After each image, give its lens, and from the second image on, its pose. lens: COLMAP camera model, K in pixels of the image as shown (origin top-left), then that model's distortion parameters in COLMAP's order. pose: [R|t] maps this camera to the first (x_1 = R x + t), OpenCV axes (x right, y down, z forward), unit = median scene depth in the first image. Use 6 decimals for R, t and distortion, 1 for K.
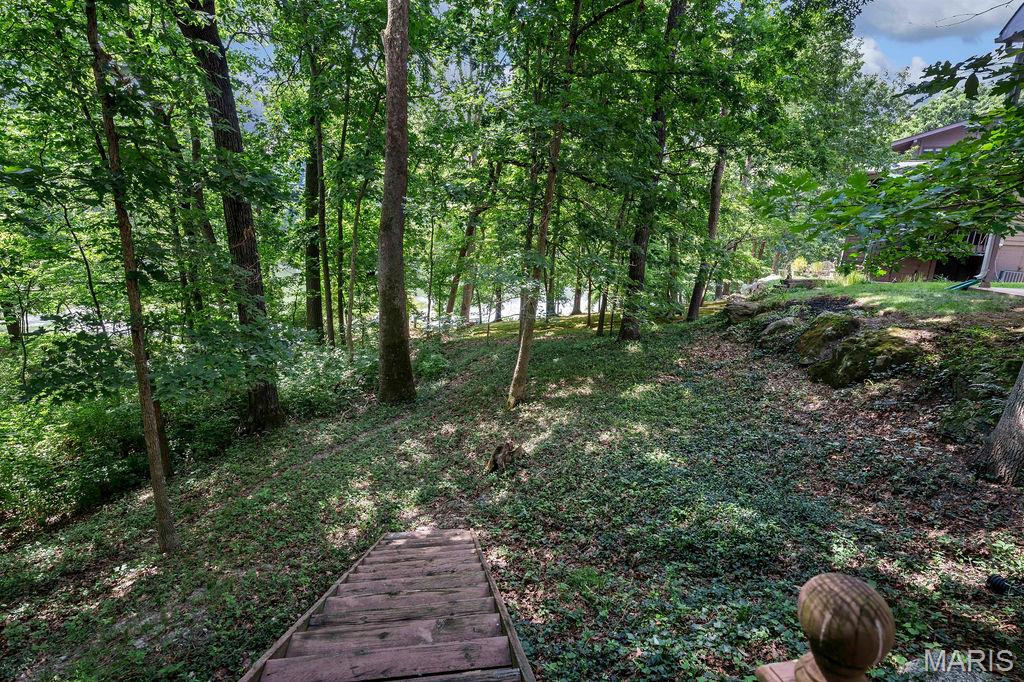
lens RADIAL K [[502.0, 0, 512.0], [0, 502.0, 341.0], [0, 0, 1]] dist [0.000811, 0.000105]
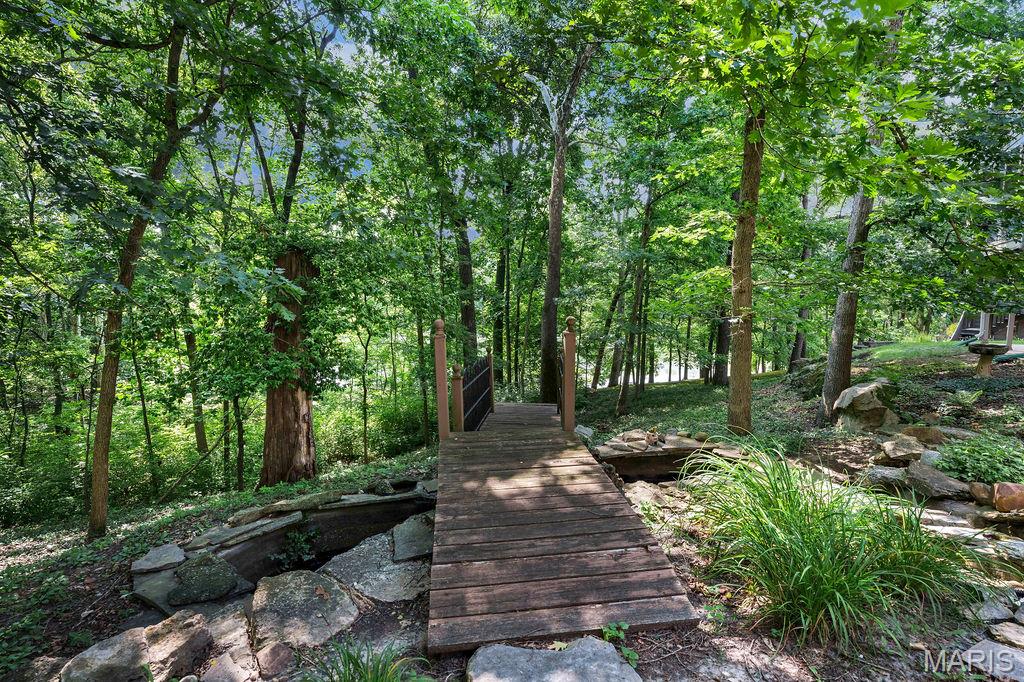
lens RADIAL K [[502.0, 0, 512.0], [0, 502.0, 341.0], [0, 0, 1]] dist [0.000811, 0.000105]
pose [[0.945481, -0.002886, -0.325665, 0.093792], [-0.043975, 0.989672, -0.136440, 0.055635], [0.322695, 0.143322, 0.935589, -0.292606]]
